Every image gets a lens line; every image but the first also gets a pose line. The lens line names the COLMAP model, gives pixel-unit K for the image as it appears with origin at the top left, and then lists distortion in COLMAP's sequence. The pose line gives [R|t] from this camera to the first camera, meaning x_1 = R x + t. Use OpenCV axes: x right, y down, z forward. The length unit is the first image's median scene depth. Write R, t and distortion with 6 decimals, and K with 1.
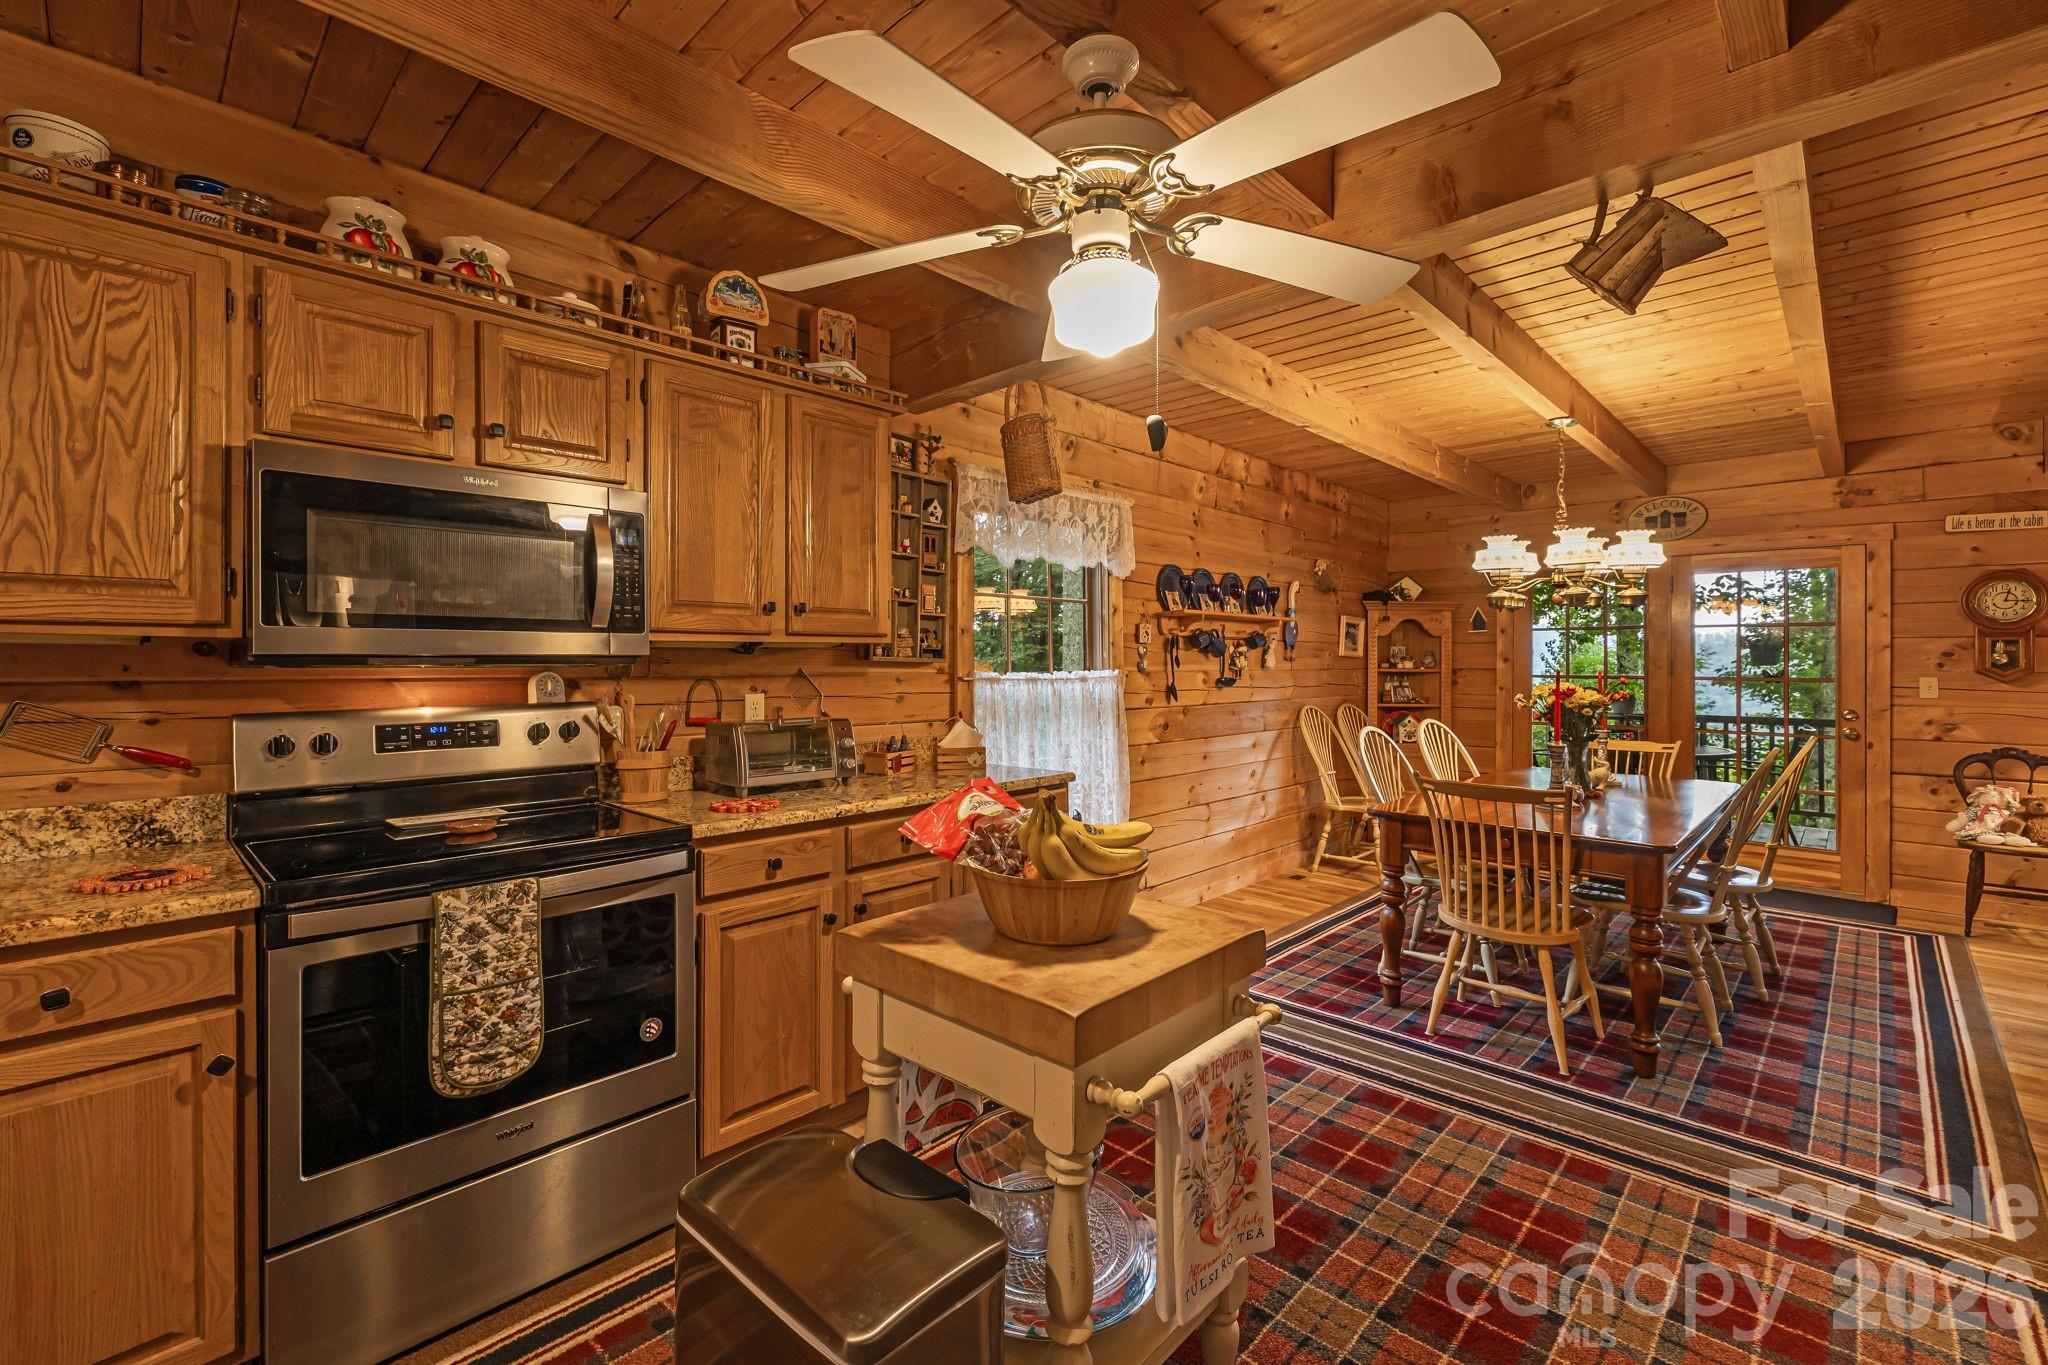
lens RADIAL K [[884.1, 0, 1012.9], [0, 884.1, 659.8], [0, 0, 1]] dist [0.003470, -0.000751]
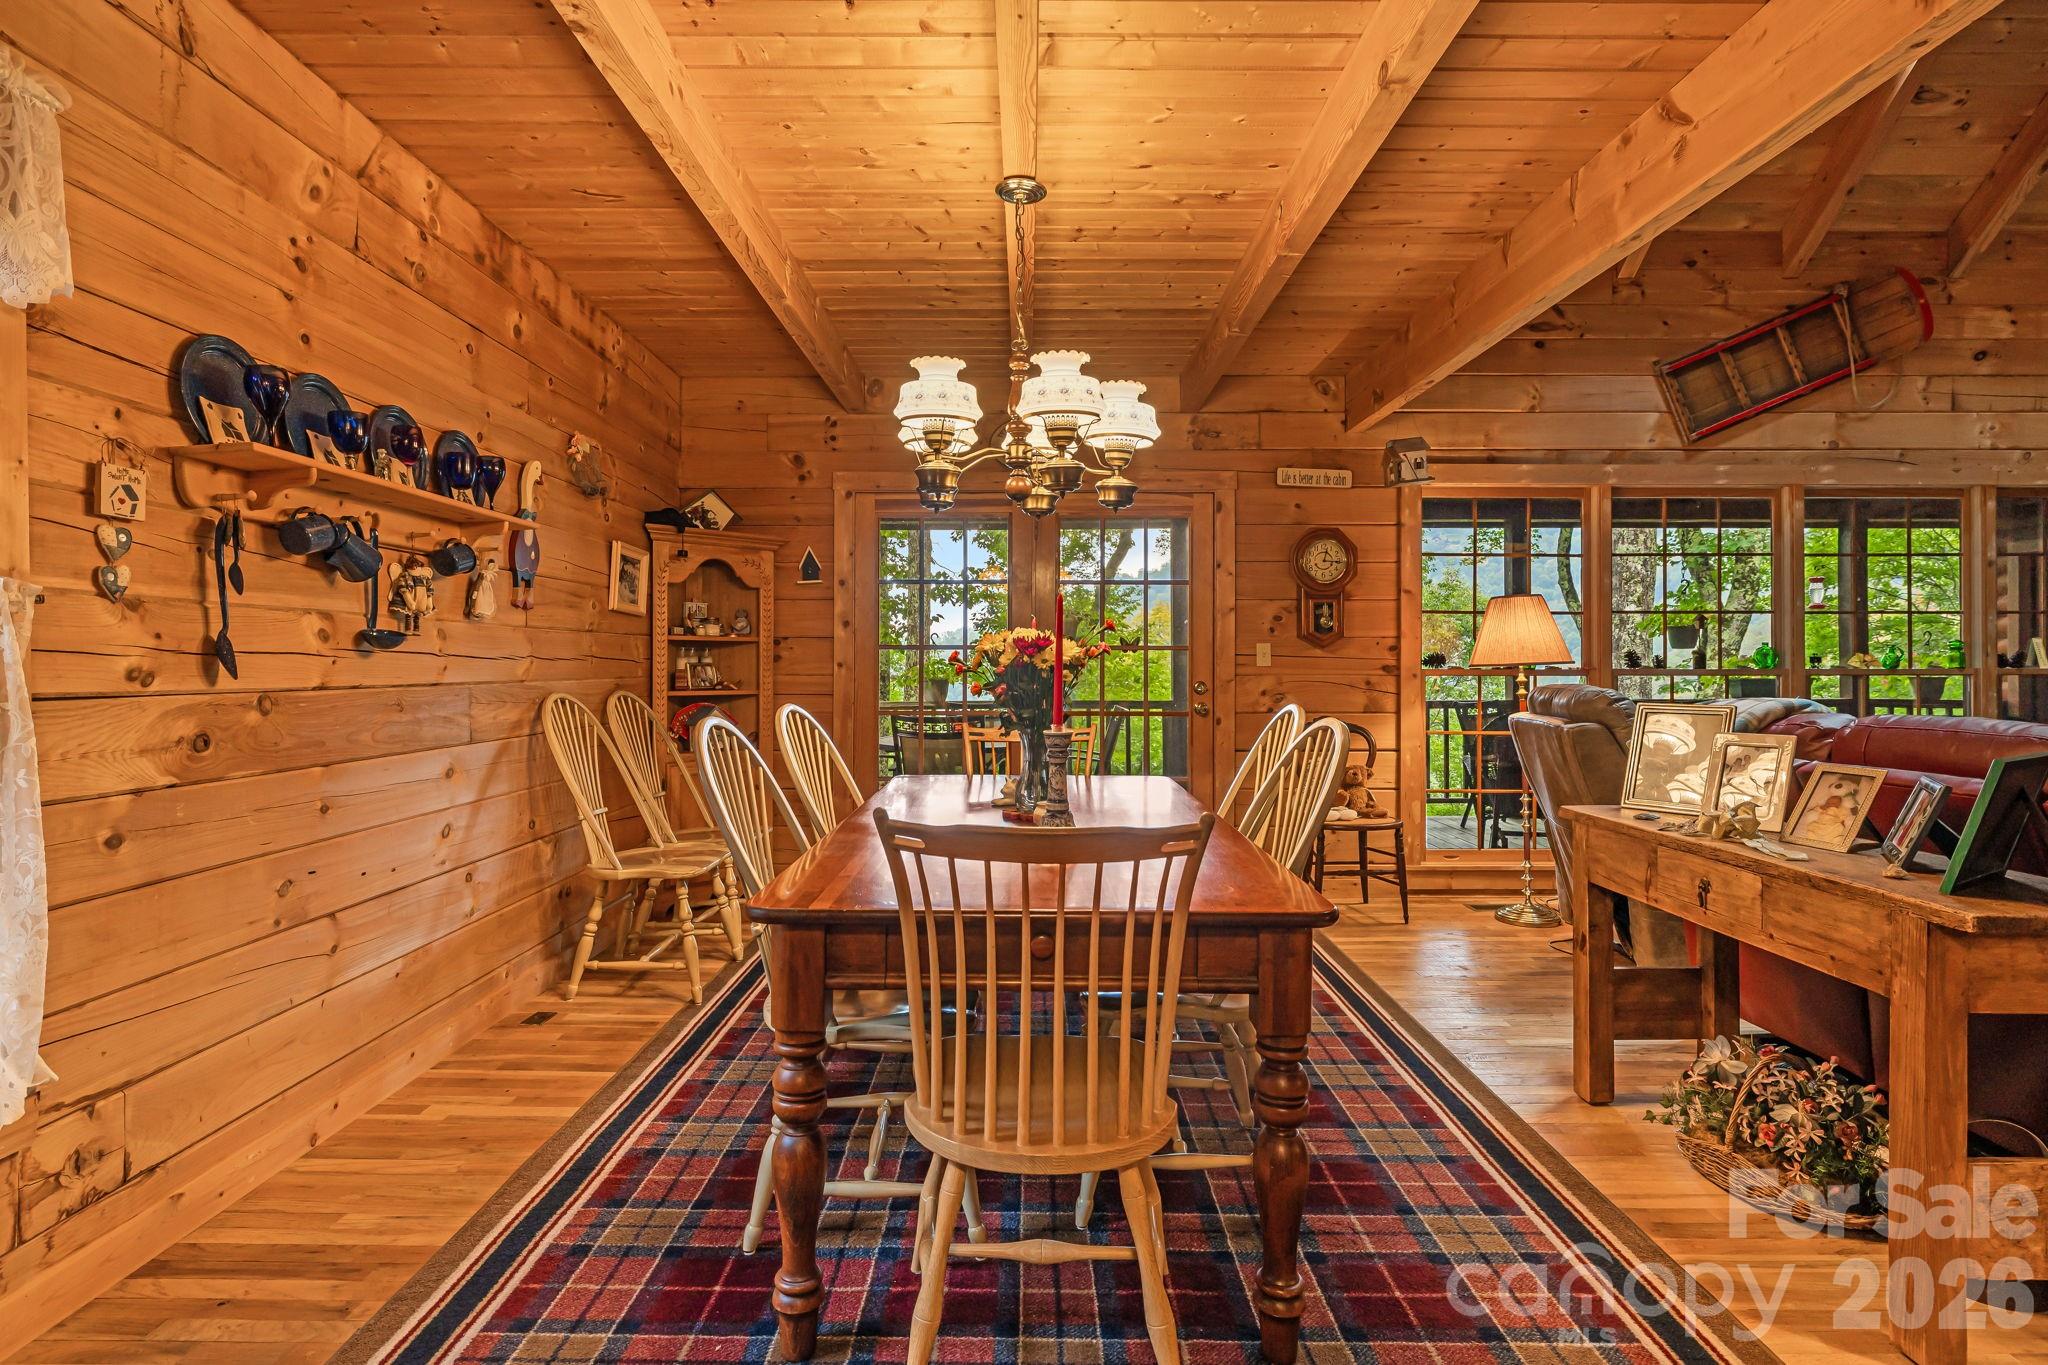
lens RADIAL K [[1042.4, 0, 1027.1], [0, 1042.4, 660.1], [0, 0, 1]] dist [-0.008741, 0.003094]
pose [[0.717190, 0.000863, 0.696877, 0.111484], [-0.000105, 0.999999, -0.001130, 0.038239], [-0.696877, 0.000737, 0.717190, 0.401458]]
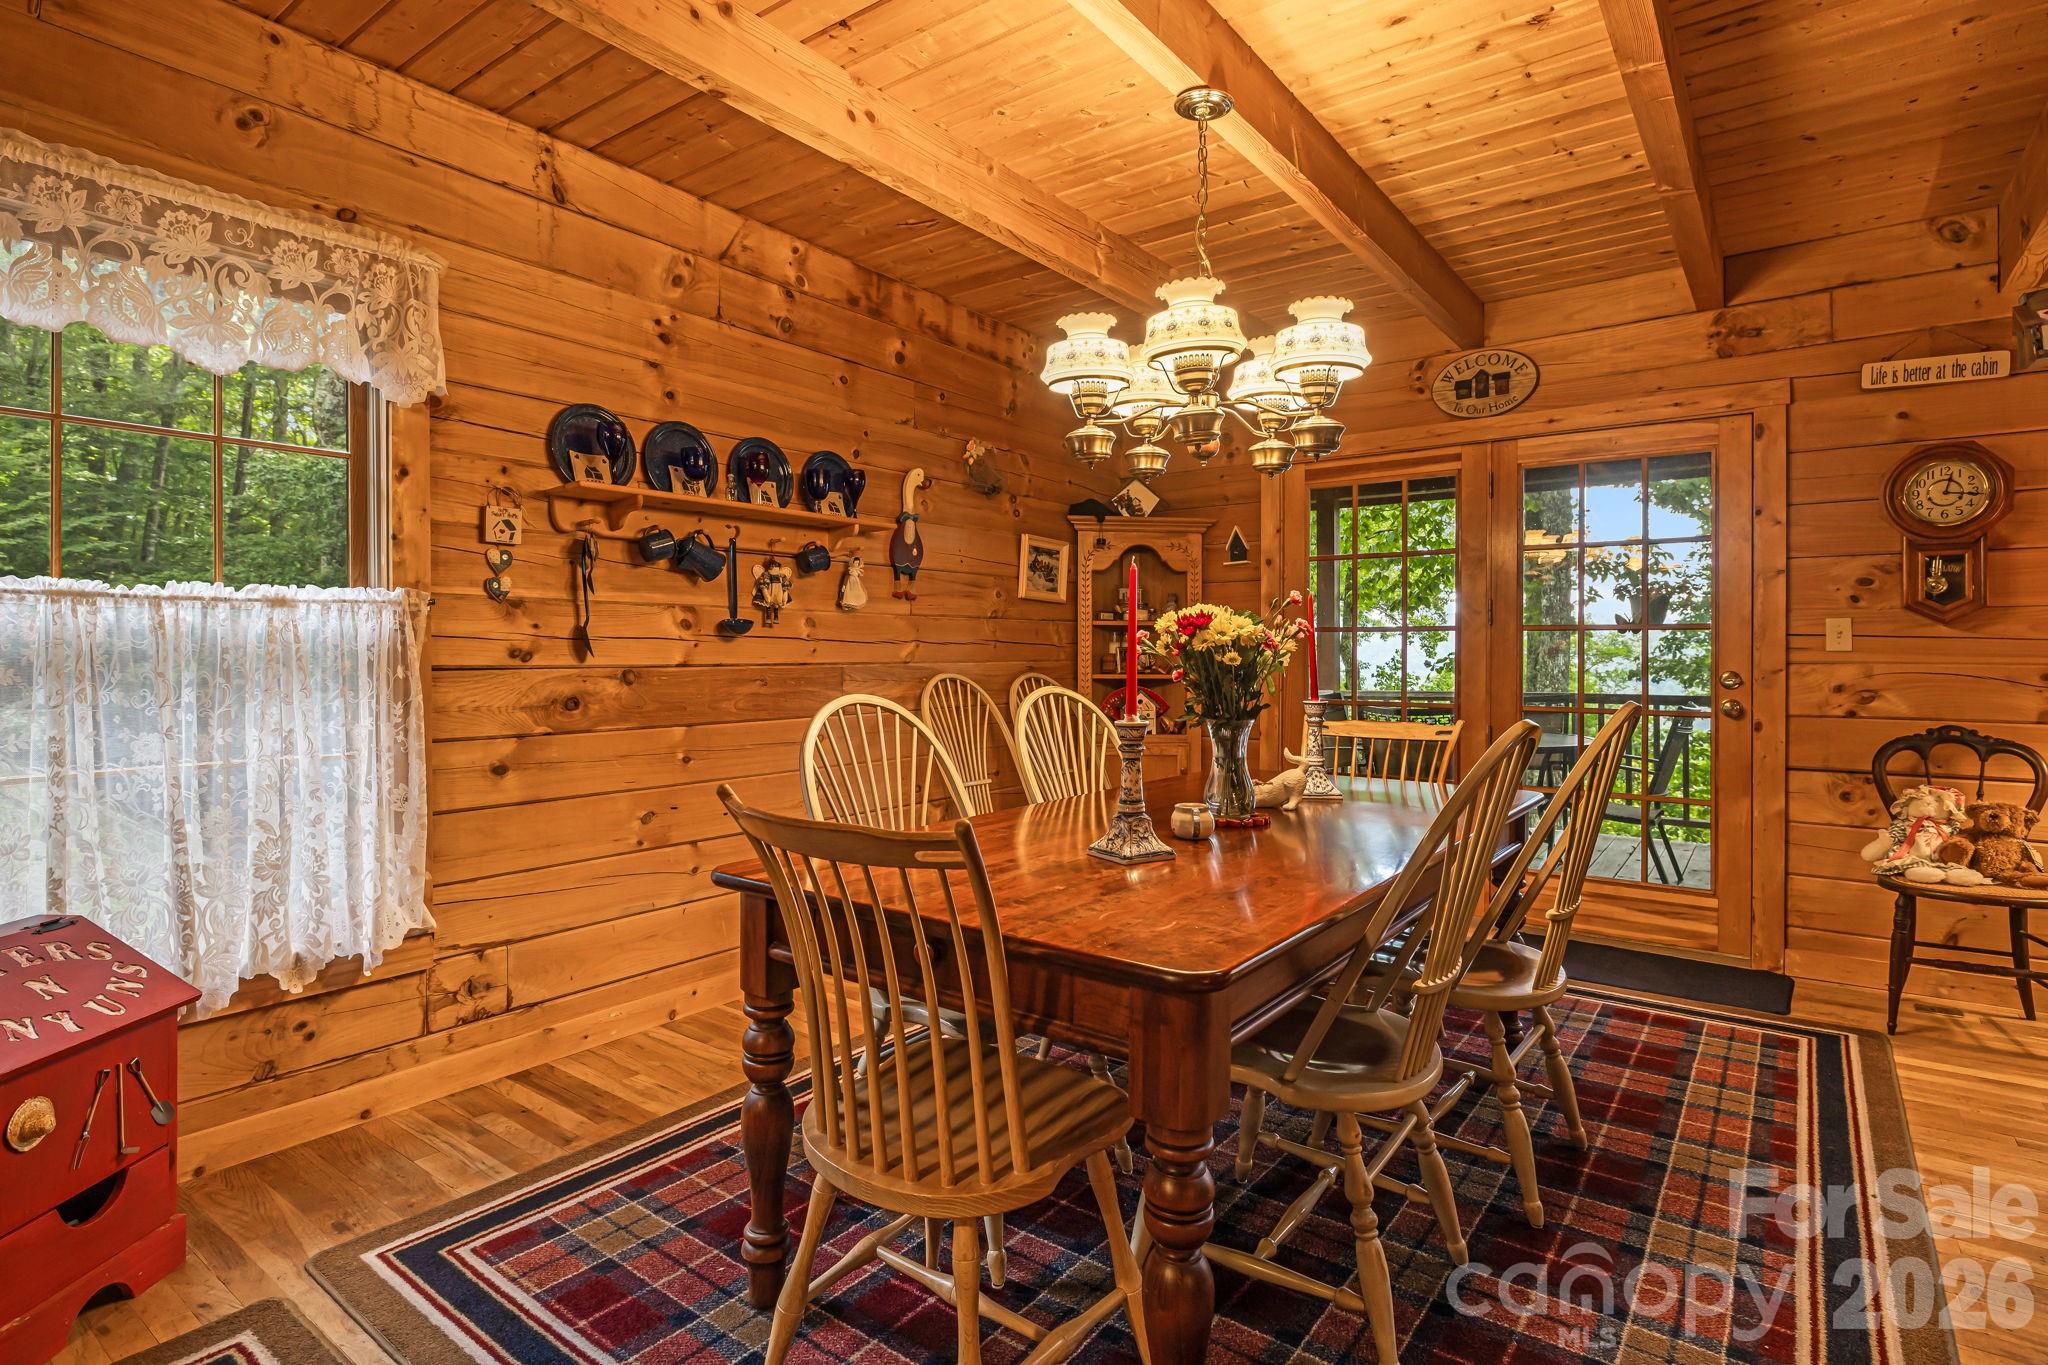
lens RADIAL K [[1042.4, 0, 1012.6], [0, 1042.4, 651.9], [0, 0, 1]] dist [-0.008741, 0.003094]
pose [[0.992573, -0.001392, 0.121645, 0.351059], [0.000990, 0.999994, 0.003366, 0.041043], [-0.121648, -0.003221, 0.992568, 0.329868]]
